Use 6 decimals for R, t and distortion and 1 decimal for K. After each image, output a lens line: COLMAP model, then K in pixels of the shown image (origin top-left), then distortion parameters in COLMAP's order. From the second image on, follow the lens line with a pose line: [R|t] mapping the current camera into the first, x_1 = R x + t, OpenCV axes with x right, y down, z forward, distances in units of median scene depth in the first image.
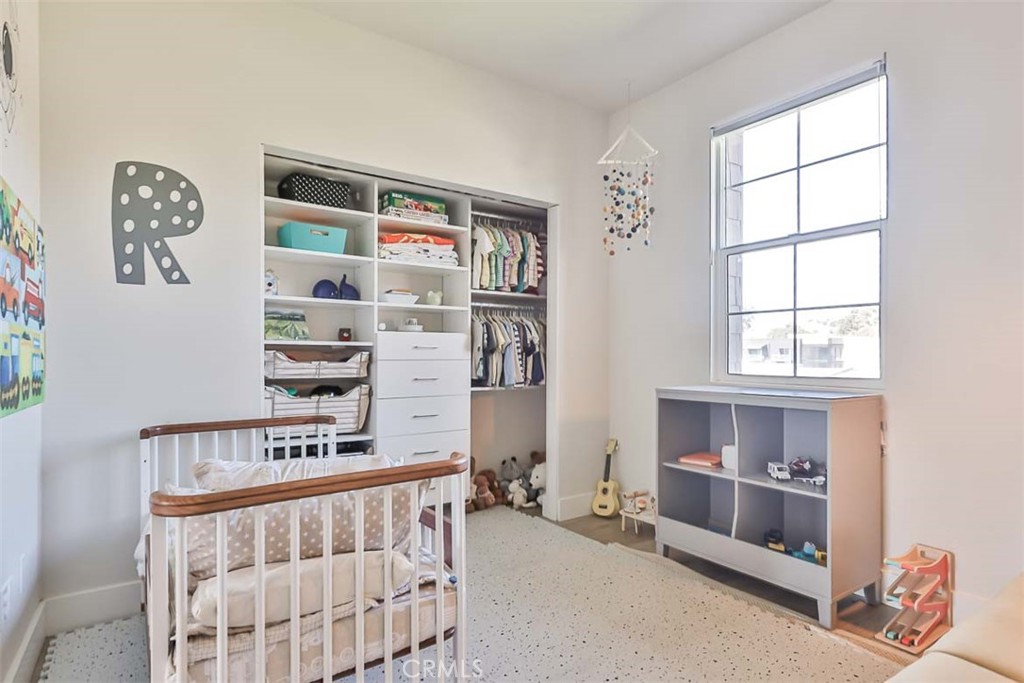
lens RADIAL K [[522.1, 0, 497.1], [0, 522.1, 358.3], [0, 0, 1]] dist [-0.004712, -0.002121]
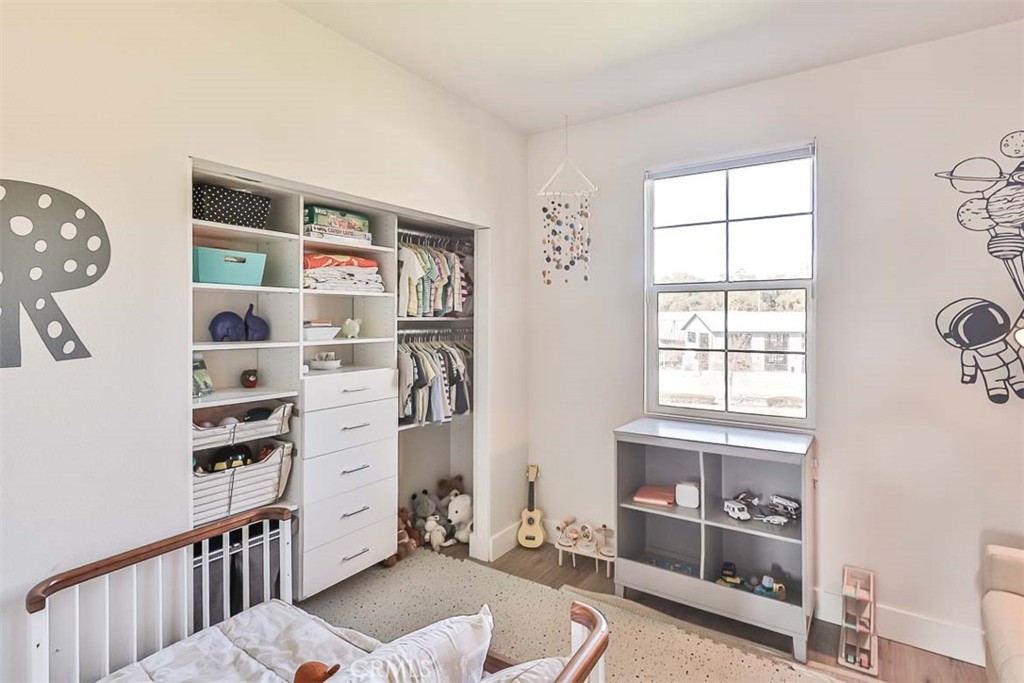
lens RADIAL K [[522.1, 0, 469.8], [0, 522.1, 316.9], [0, 0, 1]] dist [-0.004712, -0.002121]
pose [[0.939825, -0.006270, 0.341598, -0.262704], [0.008855, 0.999943, -0.006008, -0.139614], [-0.341541, 0.008671, 0.939827, 0.135171]]
